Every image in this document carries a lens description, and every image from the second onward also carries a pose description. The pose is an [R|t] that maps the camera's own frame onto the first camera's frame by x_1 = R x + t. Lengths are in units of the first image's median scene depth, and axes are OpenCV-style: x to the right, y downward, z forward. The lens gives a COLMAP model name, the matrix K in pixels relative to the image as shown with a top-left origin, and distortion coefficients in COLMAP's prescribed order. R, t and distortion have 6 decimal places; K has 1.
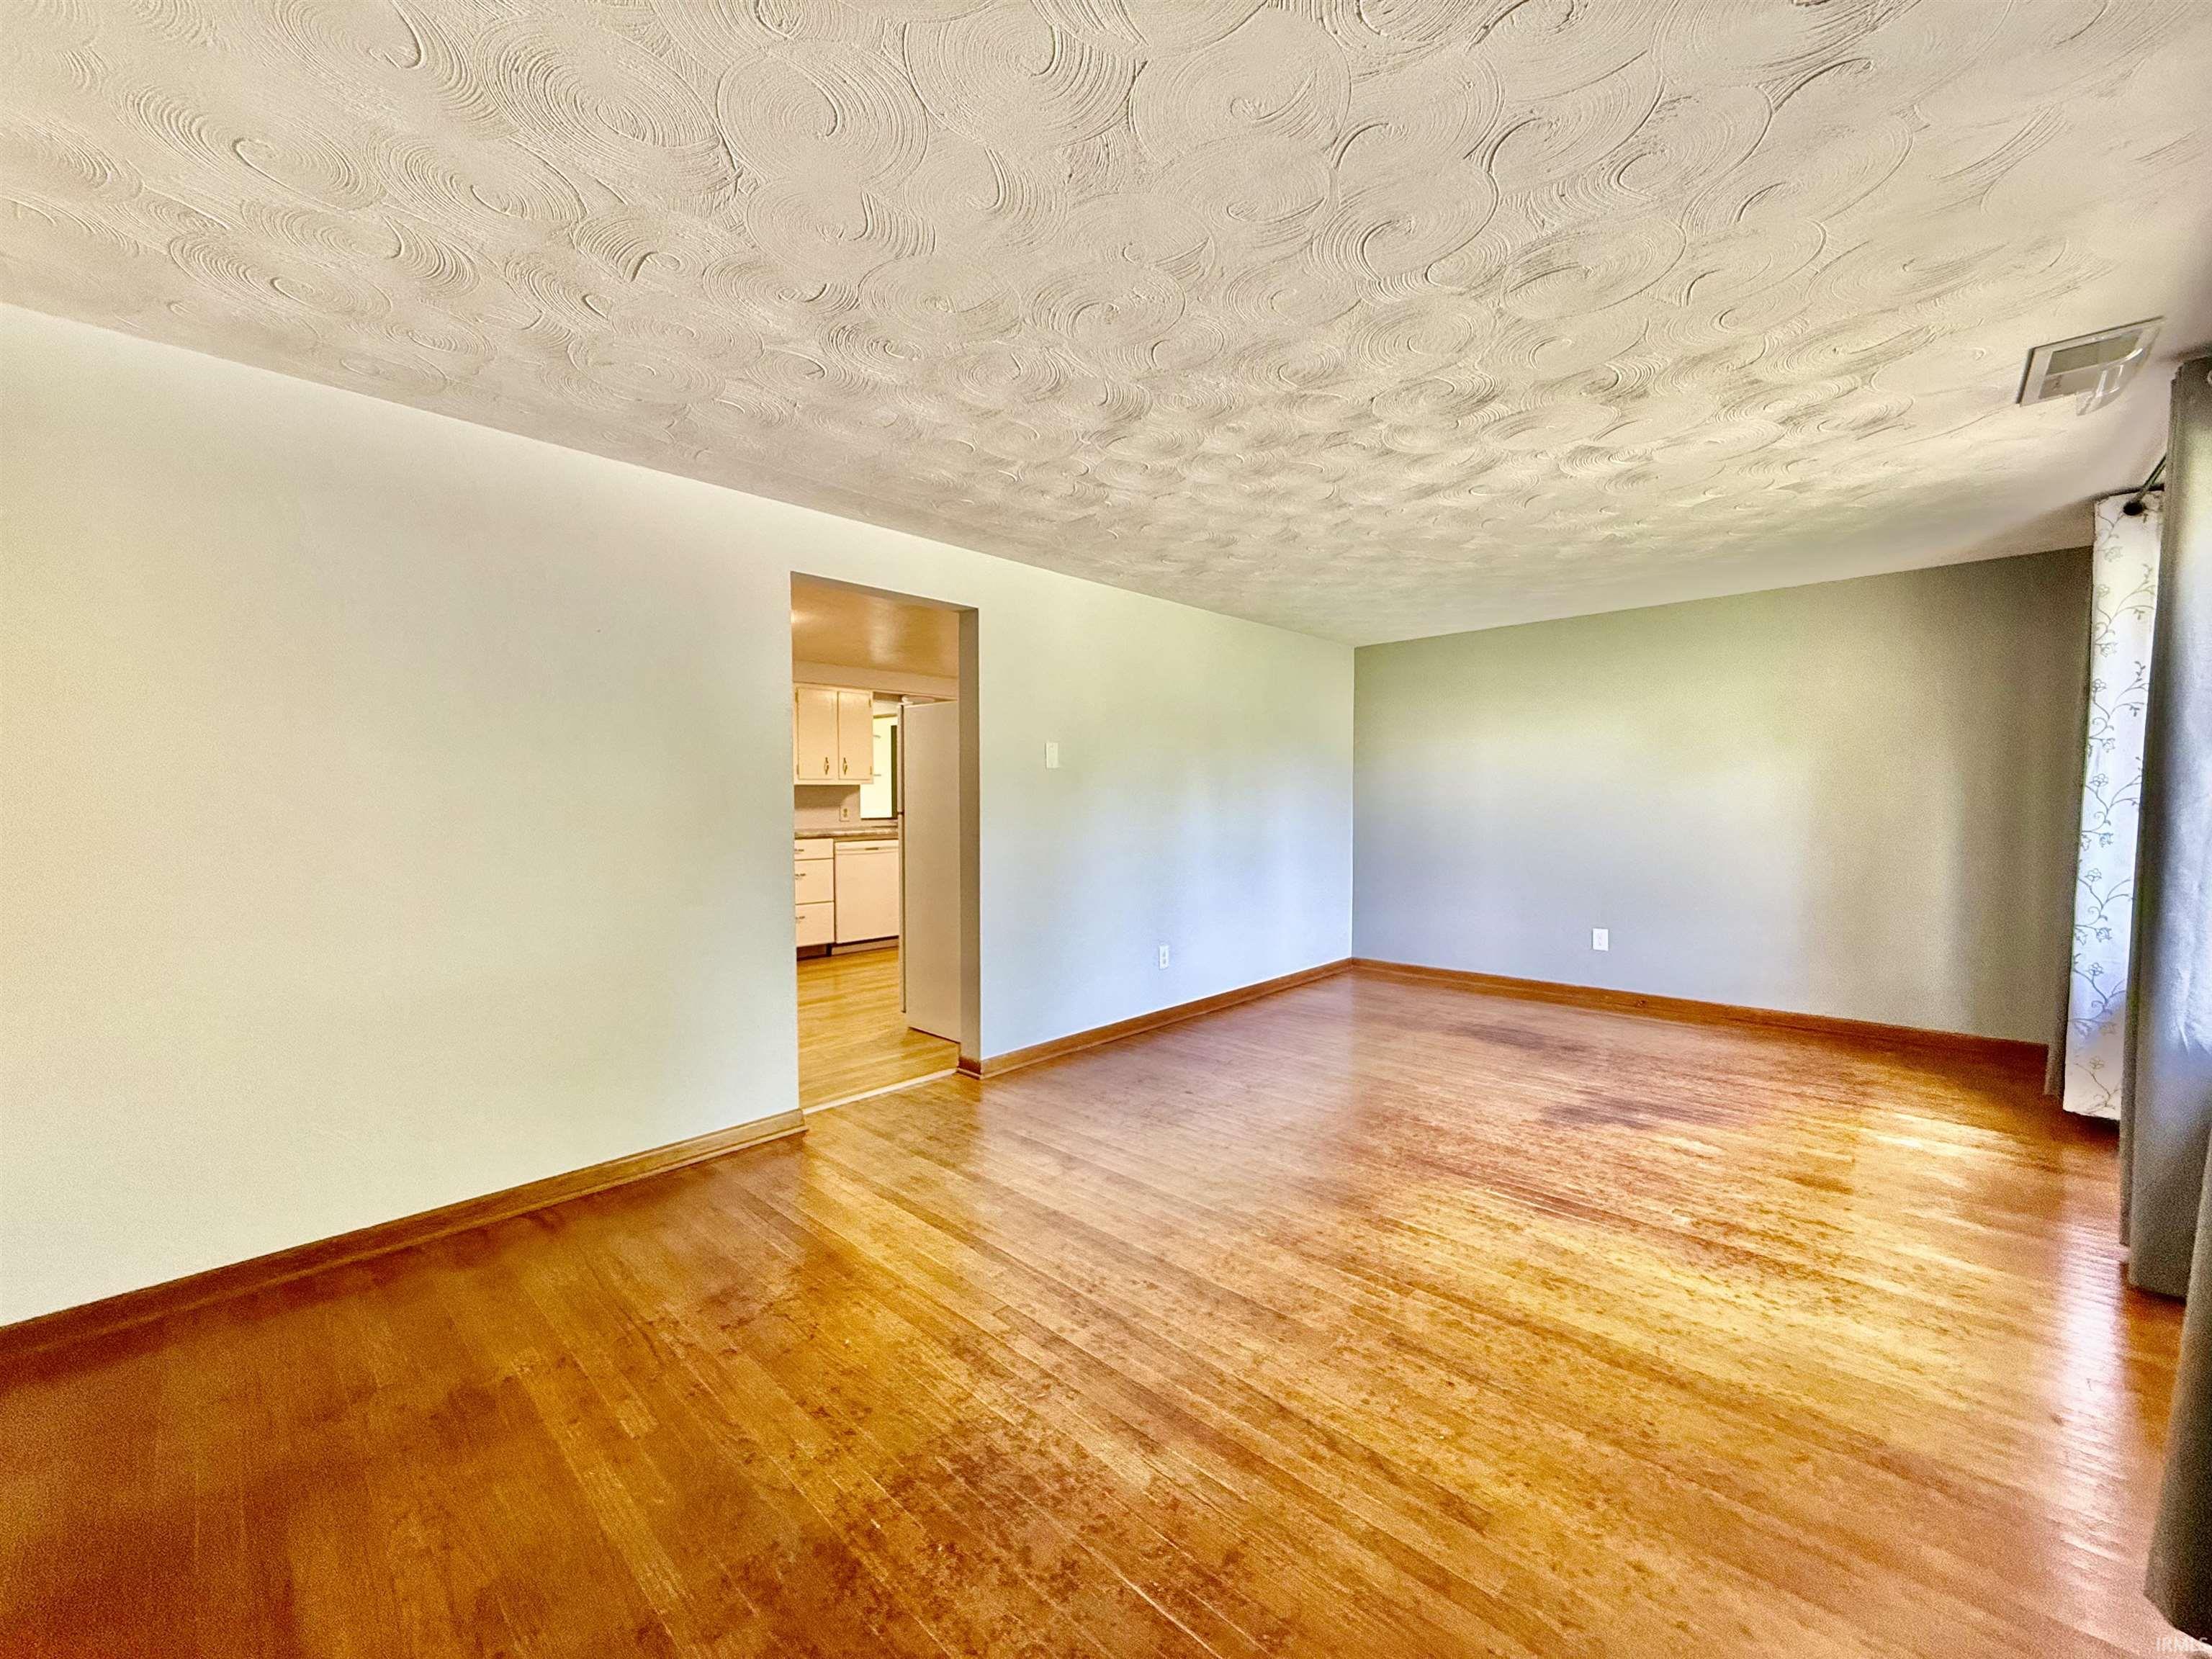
lens RADIAL K [[880.8, 0, 1100.4], [0, 880.8, 832.2], [0, 0, 1]] dist [0.001025, -0.000362]
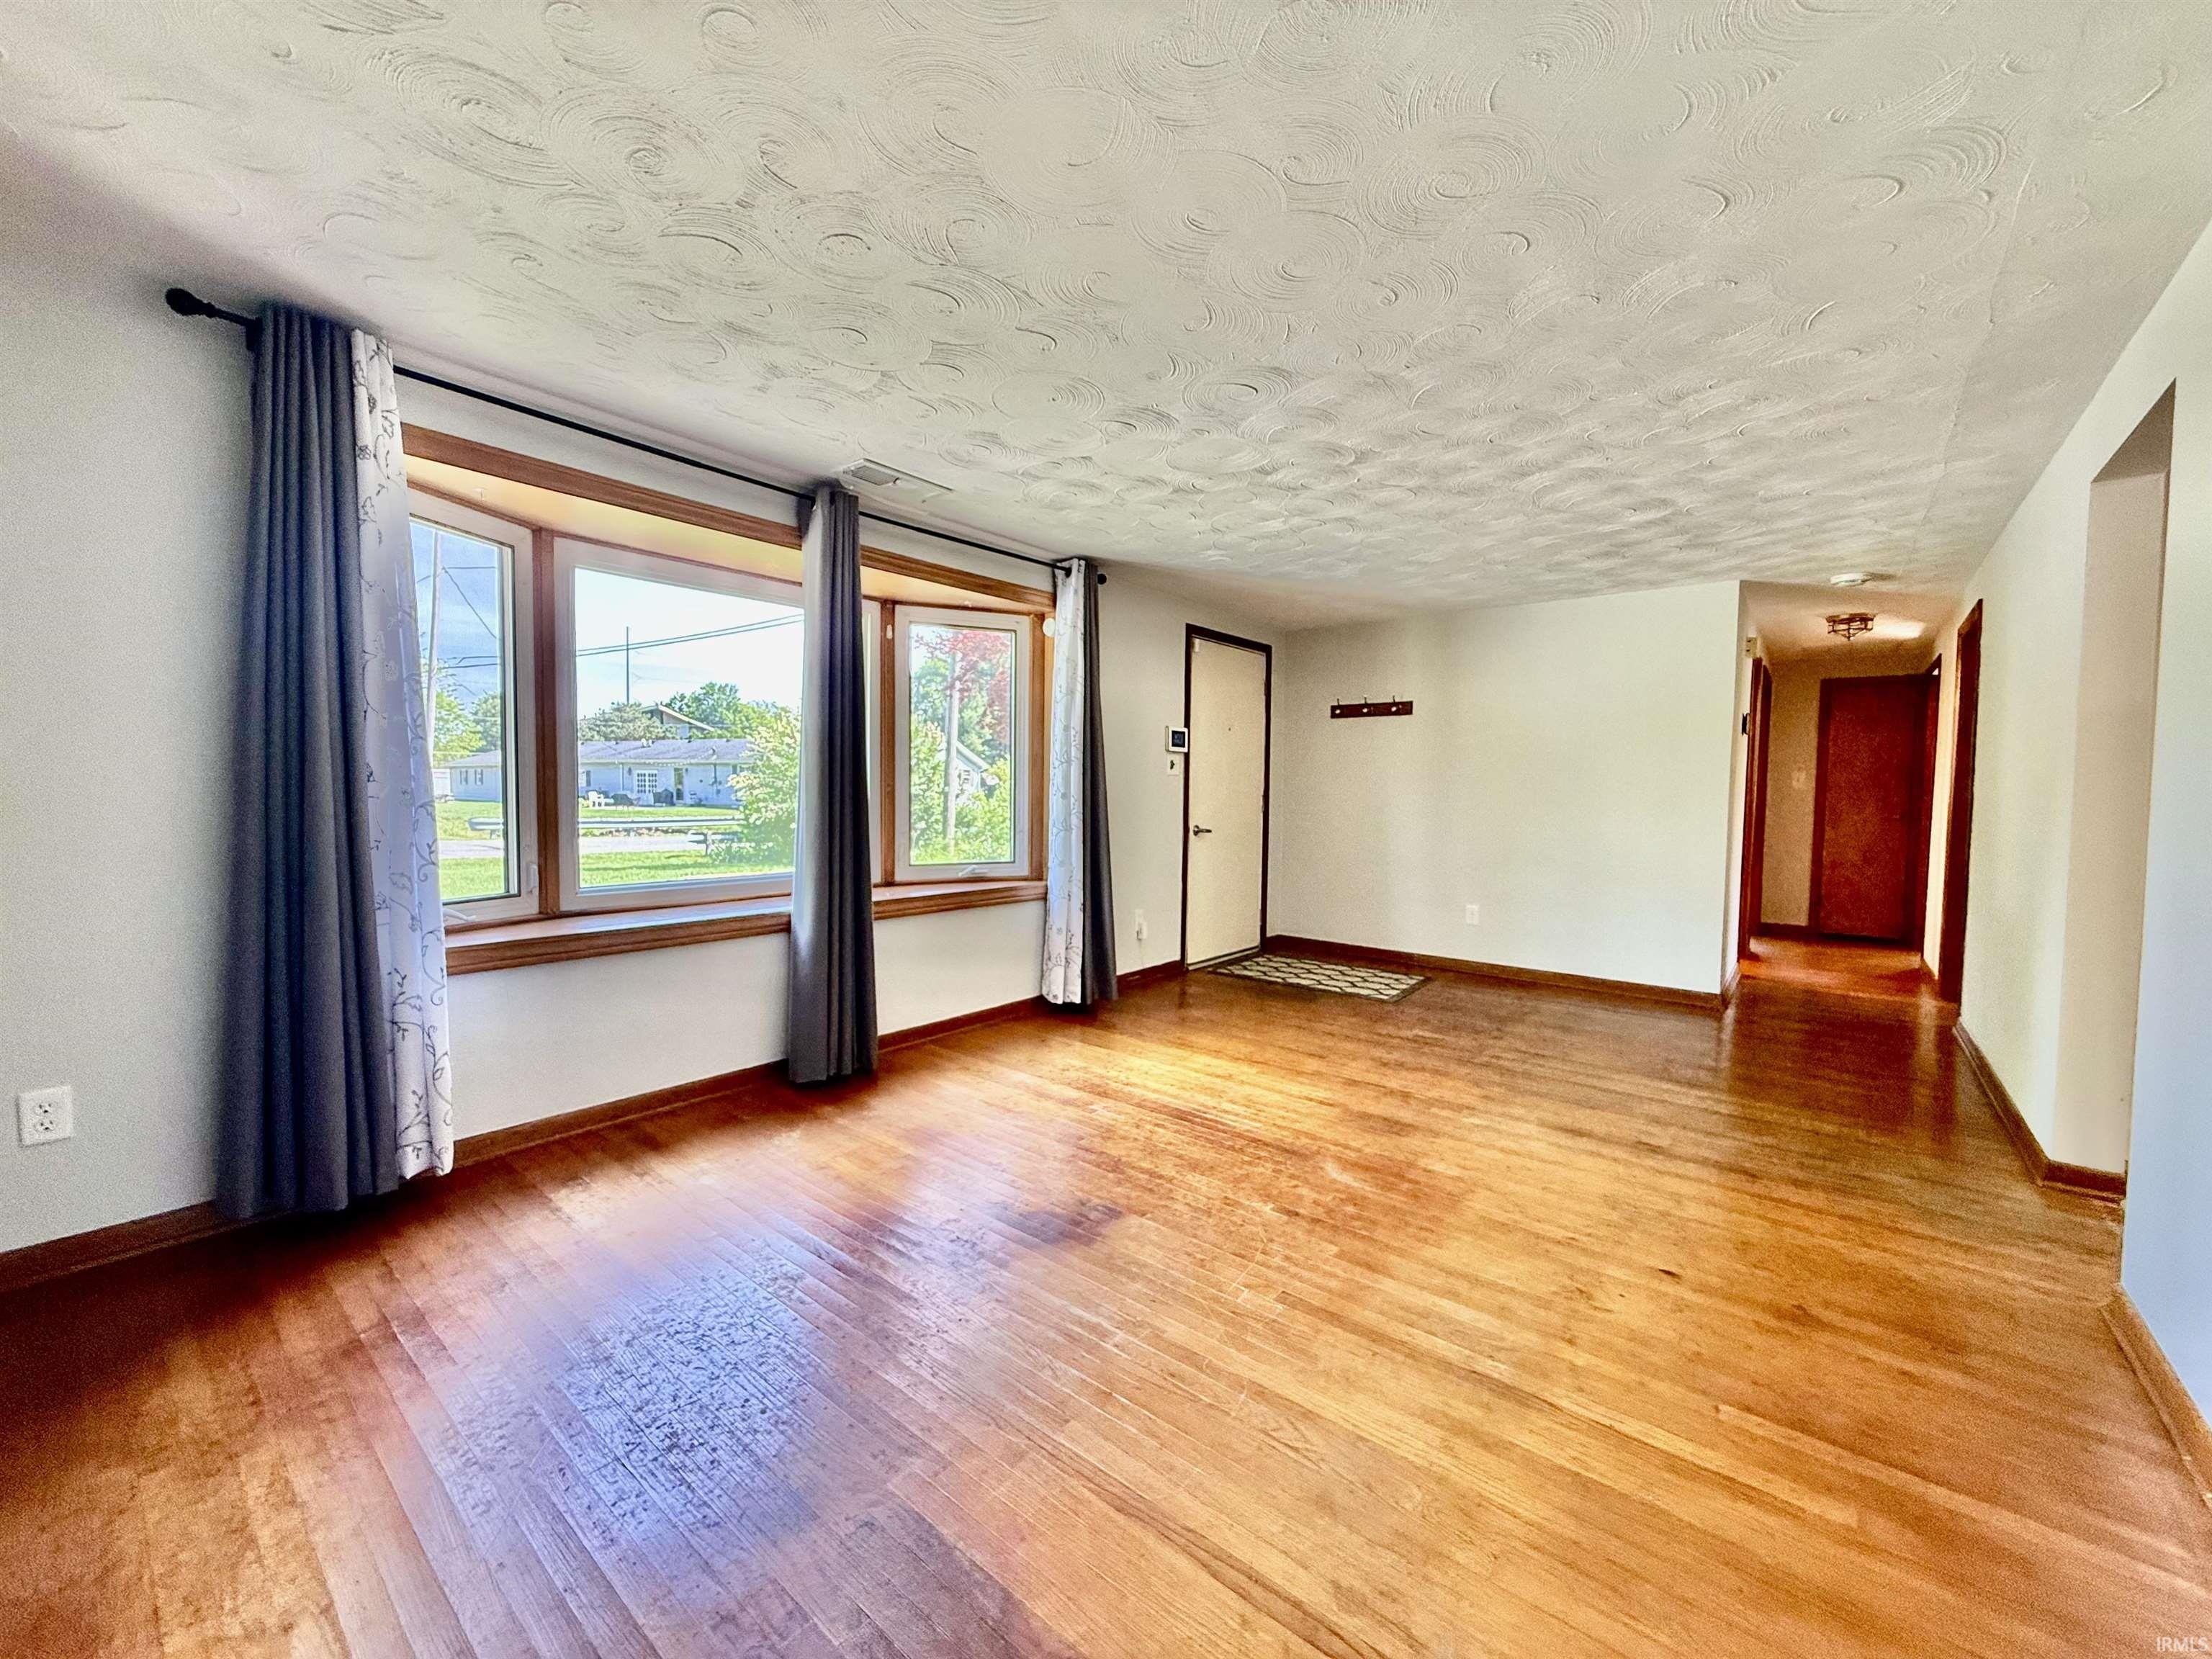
lens RADIAL K [[880.8, 0, 1100.4], [0, 880.8, 832.2], [0, 0, 1]] dist [0.001025, -0.000362]
pose [[-0.997471, -0.005512, -0.070862, 0.741278], [-0.011582, 0.996268, 0.085538, -0.054534], [0.070126, 0.086143, -0.993812, 2.191877]]
